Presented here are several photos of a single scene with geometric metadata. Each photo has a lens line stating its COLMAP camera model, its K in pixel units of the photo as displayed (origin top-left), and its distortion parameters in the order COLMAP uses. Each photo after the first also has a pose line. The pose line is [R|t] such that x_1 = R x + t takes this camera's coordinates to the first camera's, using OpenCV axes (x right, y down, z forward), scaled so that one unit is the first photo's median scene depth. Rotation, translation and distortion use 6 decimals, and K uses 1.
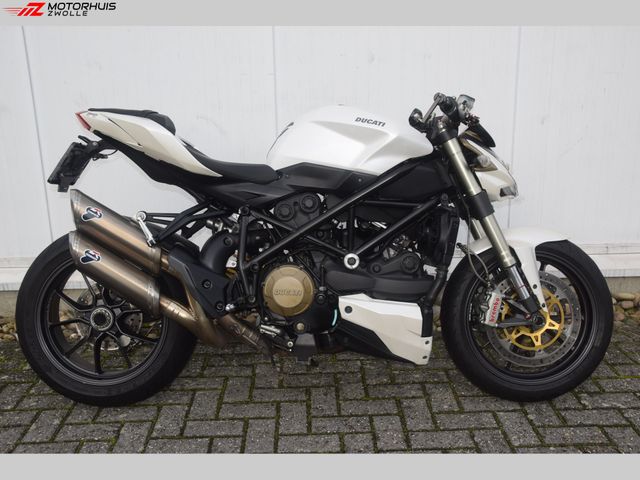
lens RADIAL K [[698.6, 0, 320.0], [0, 698.6, 240.0], [0, 0, 1]] dist [0.005293, 0.014819]
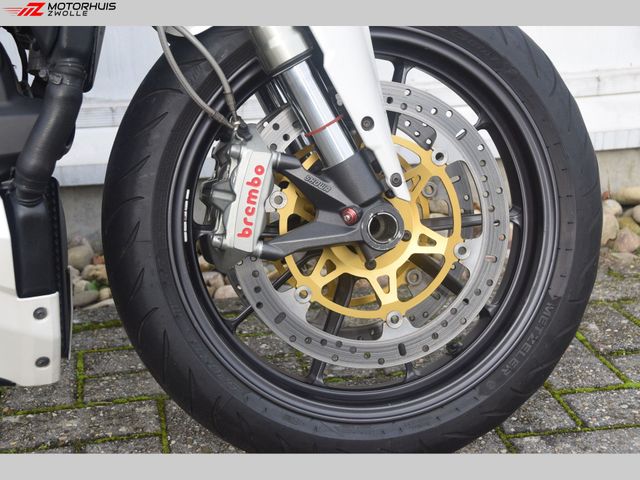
lens RADIAL K [[1235.4, 0, 320.0], [0, 1235.4, 240.0], [0, 0, 1]] dist [0.231188, 0.013329]
pose [[0.986697, -0.051674, 0.154142, 0.188259], [0.046188, 0.998173, 0.038961, 0.095354], [-0.155873, -0.031323, 0.987280, 0.416323]]
